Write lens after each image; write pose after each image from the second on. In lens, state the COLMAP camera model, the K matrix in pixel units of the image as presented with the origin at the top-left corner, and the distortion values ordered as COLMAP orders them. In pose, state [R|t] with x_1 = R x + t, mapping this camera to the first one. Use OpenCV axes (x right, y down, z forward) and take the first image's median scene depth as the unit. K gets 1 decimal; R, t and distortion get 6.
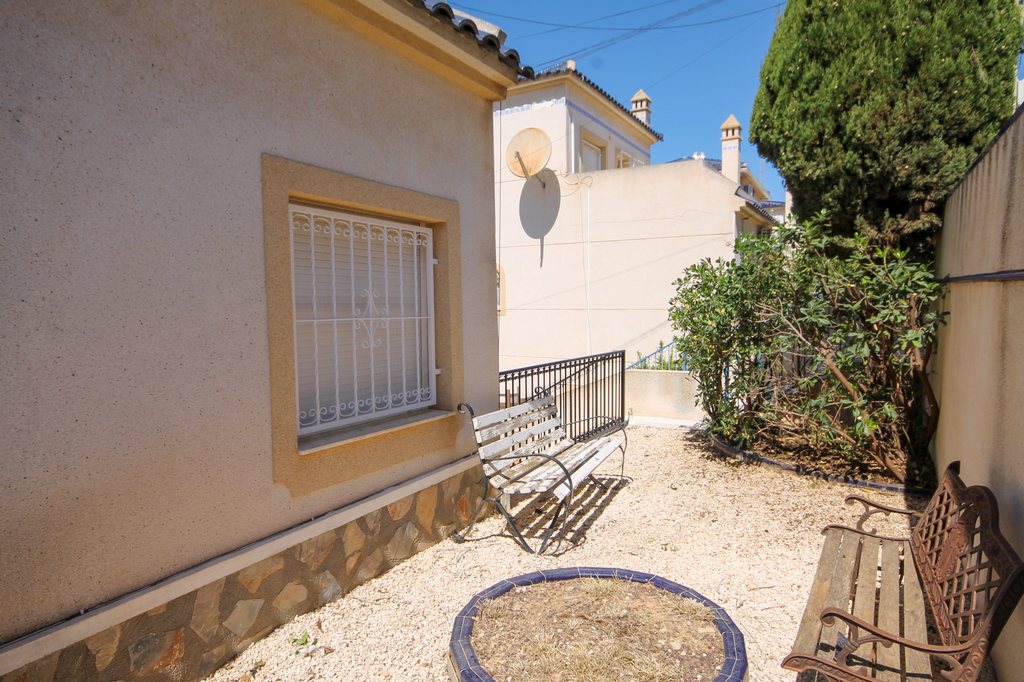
lens RADIAL K [[604.6, 0, 510.8], [0, 604.6, 343.0], [0, 0, 1]] dist [0.009061, 0.005156]
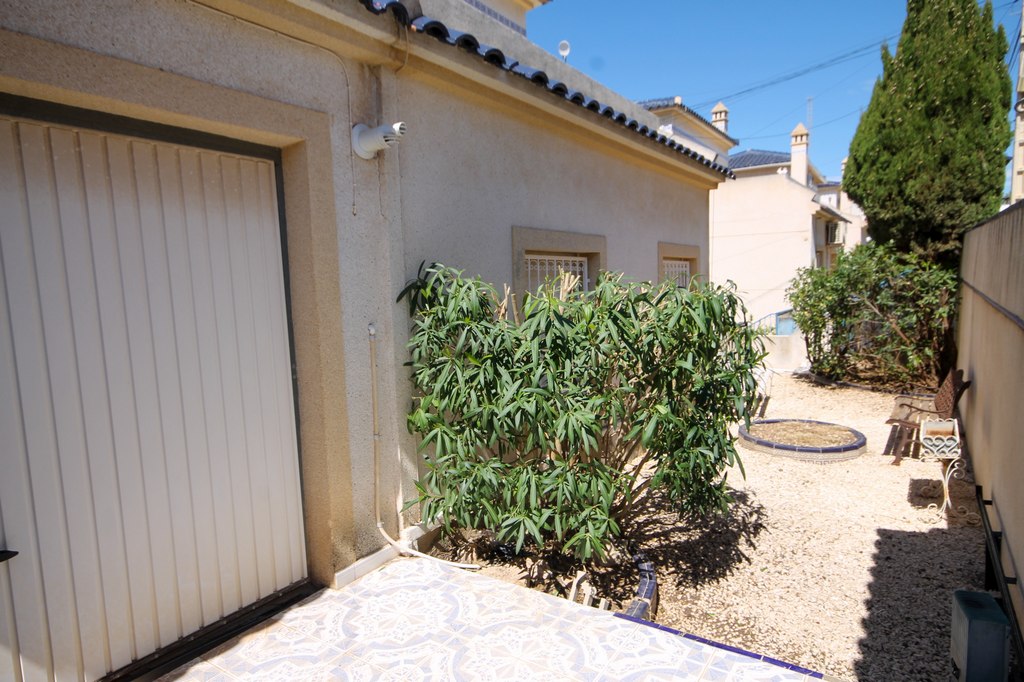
lens RADIAL K [[579.6, 0, 514.1], [0, 579.6, 343.6], [0, 0, 1]] dist [0.005377, 0.003718]
pose [[0.997202, -0.012408, -0.073711, -0.449354], [0.015735, 0.998875, 0.044730, -0.010328], [0.073073, -0.045765, 0.996276, -0.763593]]
